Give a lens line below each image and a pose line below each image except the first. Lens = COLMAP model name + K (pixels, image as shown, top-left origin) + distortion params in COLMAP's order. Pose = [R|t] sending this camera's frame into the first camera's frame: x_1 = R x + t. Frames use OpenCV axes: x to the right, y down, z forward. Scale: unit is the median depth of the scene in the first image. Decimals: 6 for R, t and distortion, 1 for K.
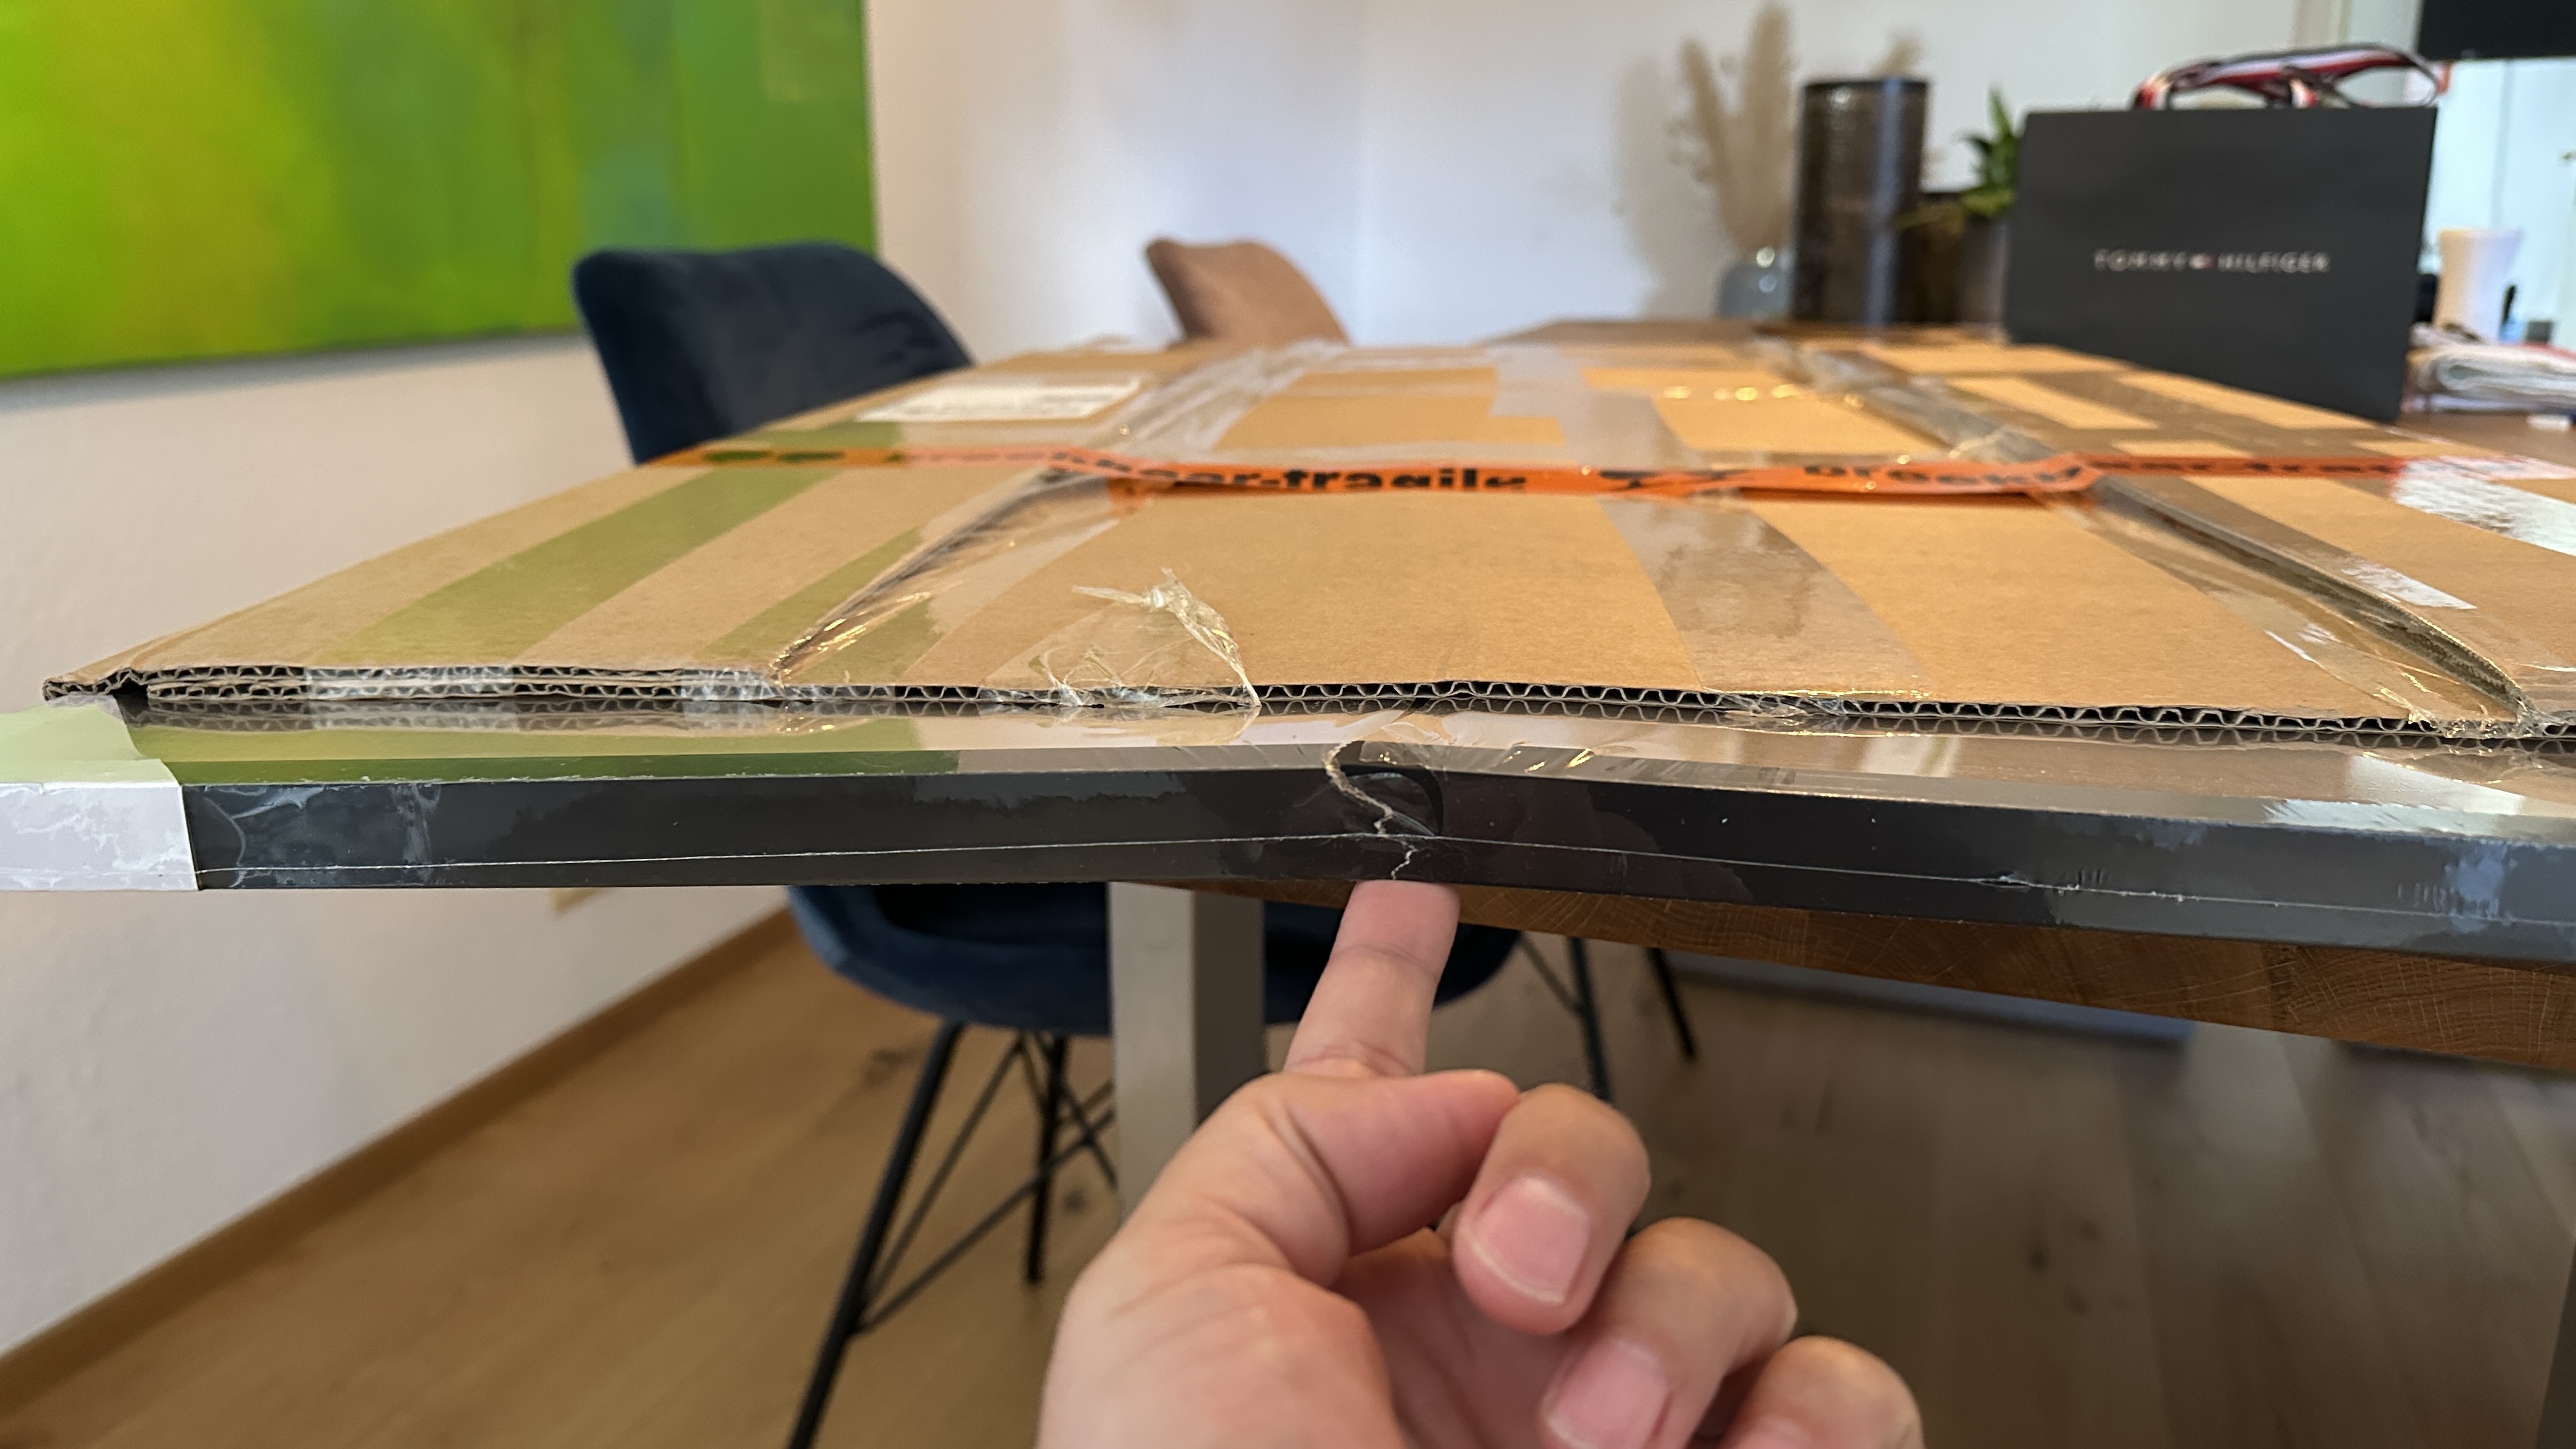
lens RADIAL K [[1789.2, 0, 1290.0], [0, 1789.2, 818.0], [0, 0, 1]] dist [-0.020266, -0.038864]
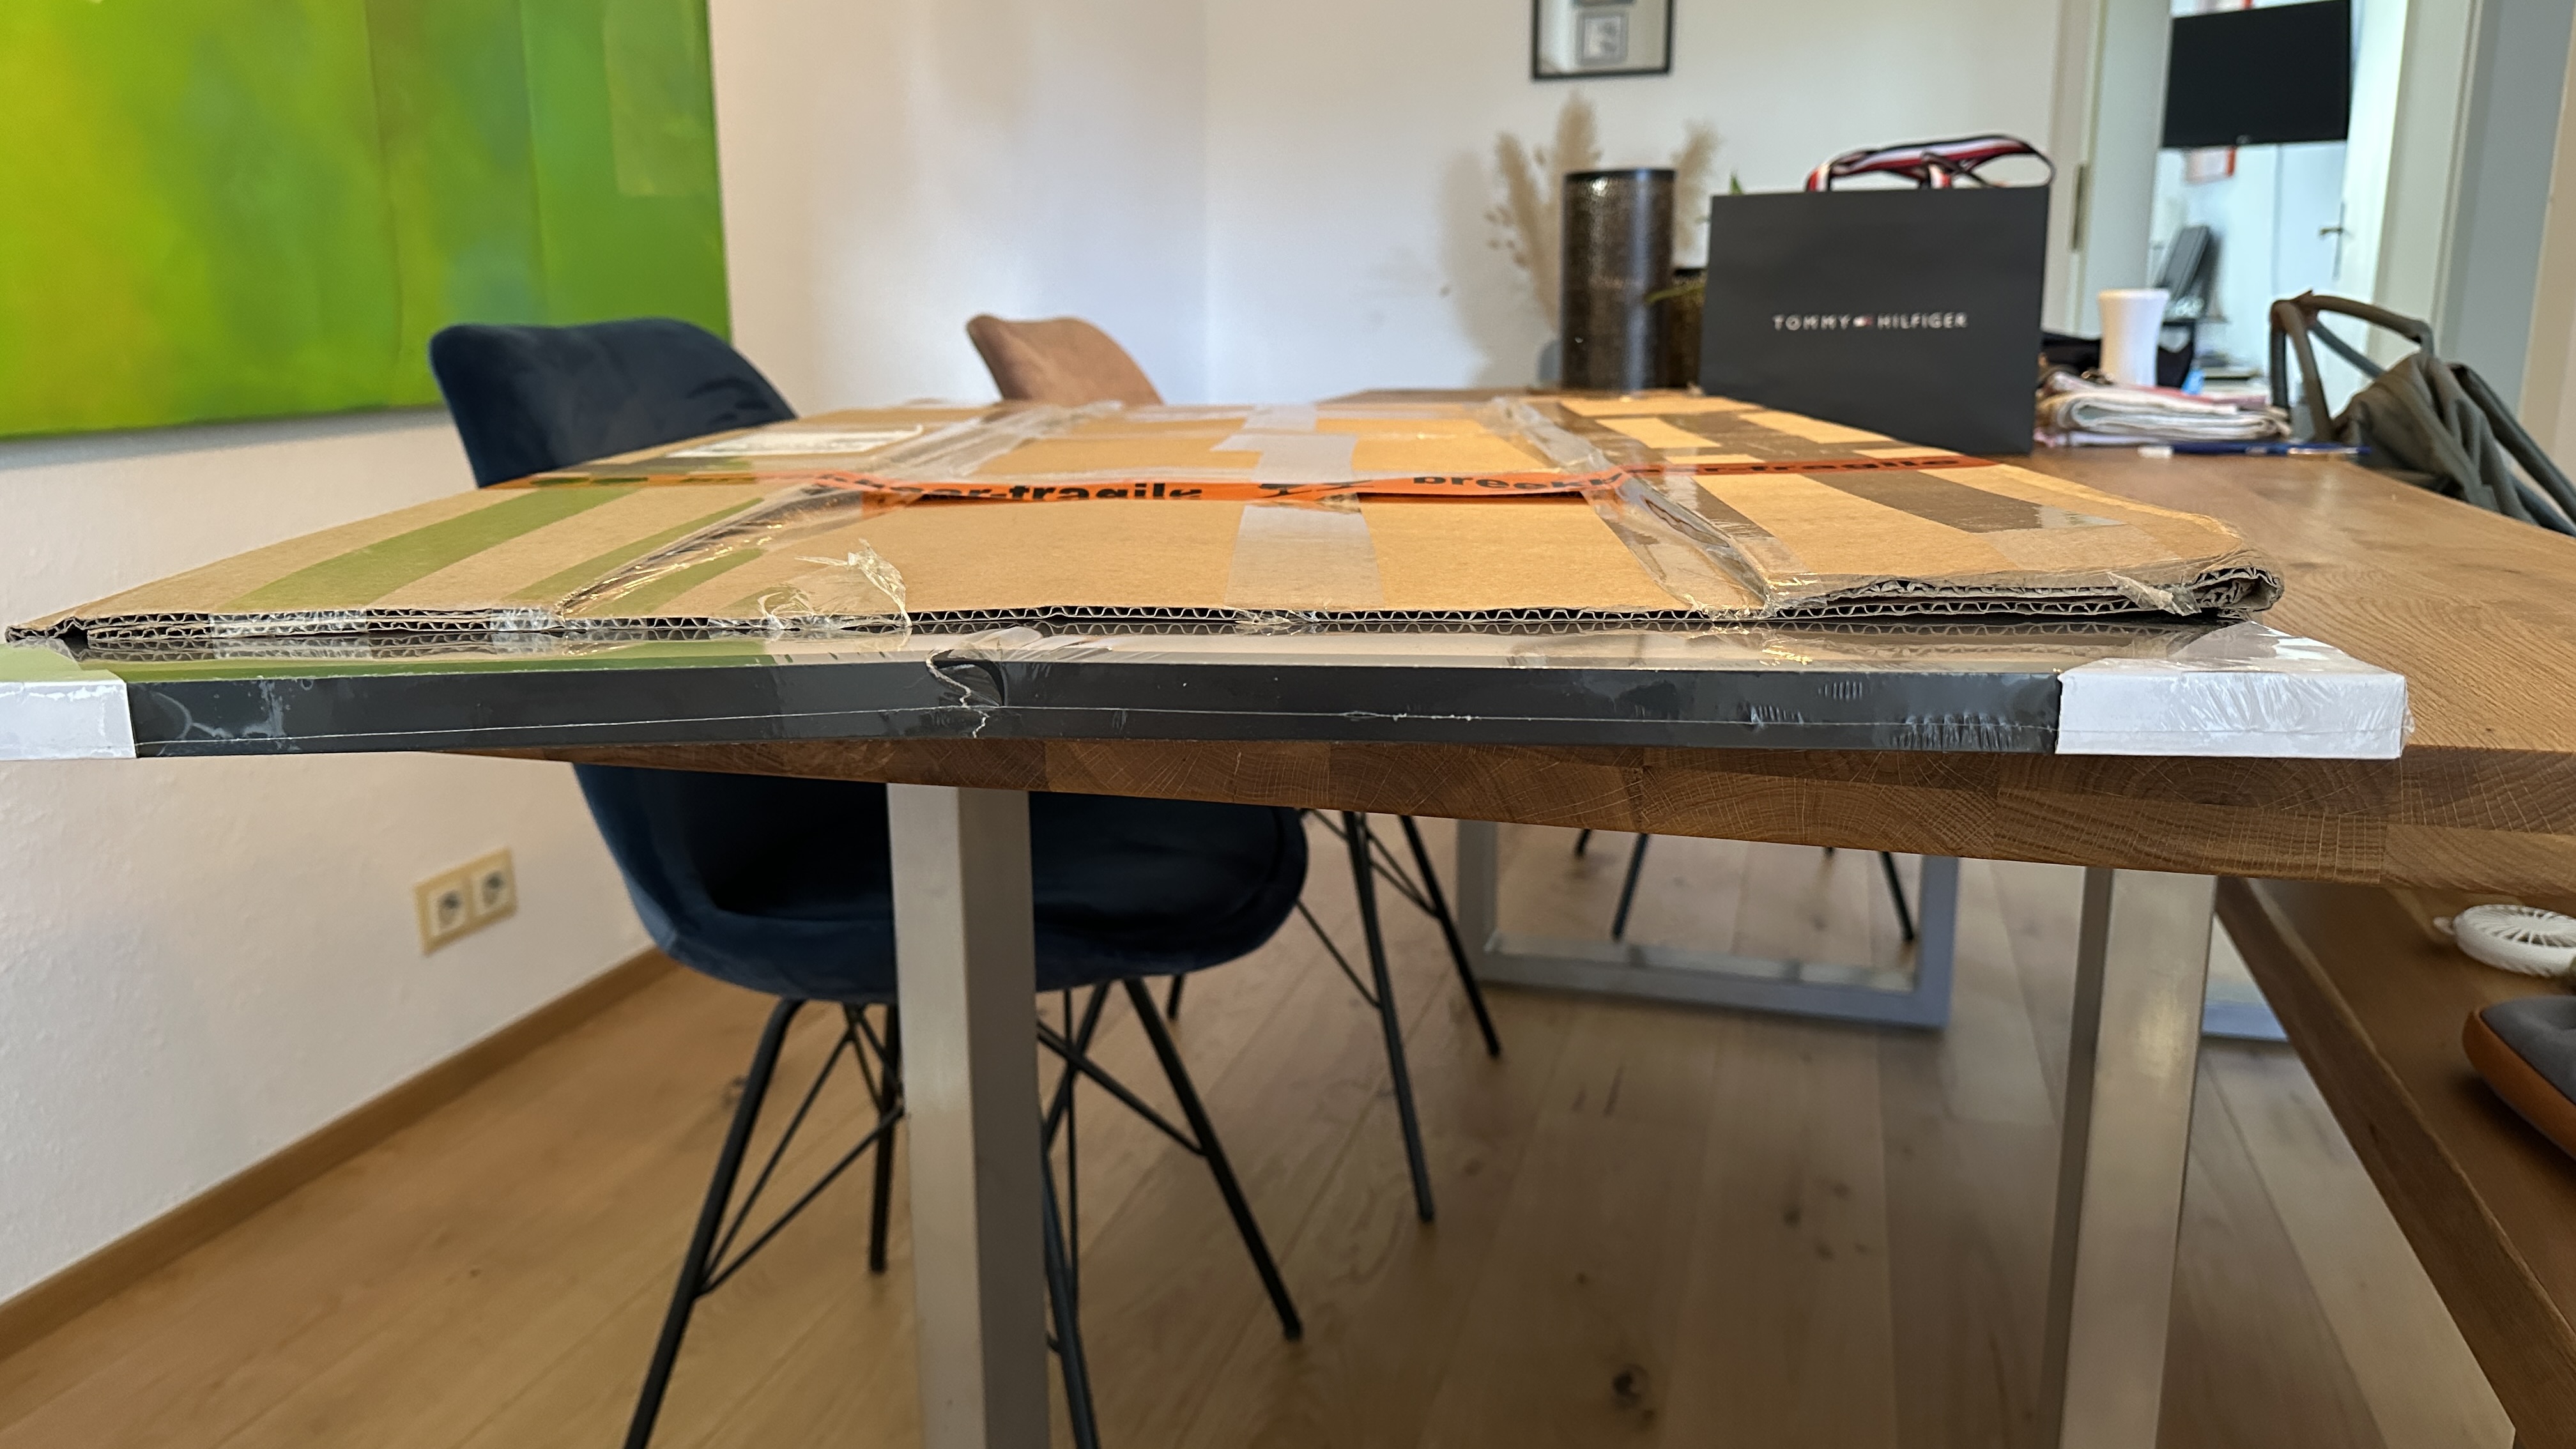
lens RADIAL K [[1789.2, 0, 1290.0], [0, 1789.2, 818.0], [0, 0, 1]] dist [-0.020266, -0.038864]
pose [[0.997991, -0.022934, 0.059053, 0.185903], [0.025380, 0.998836, -0.041018, 0.146406], [-0.058043, 0.042434, 0.997412, -0.390088]]
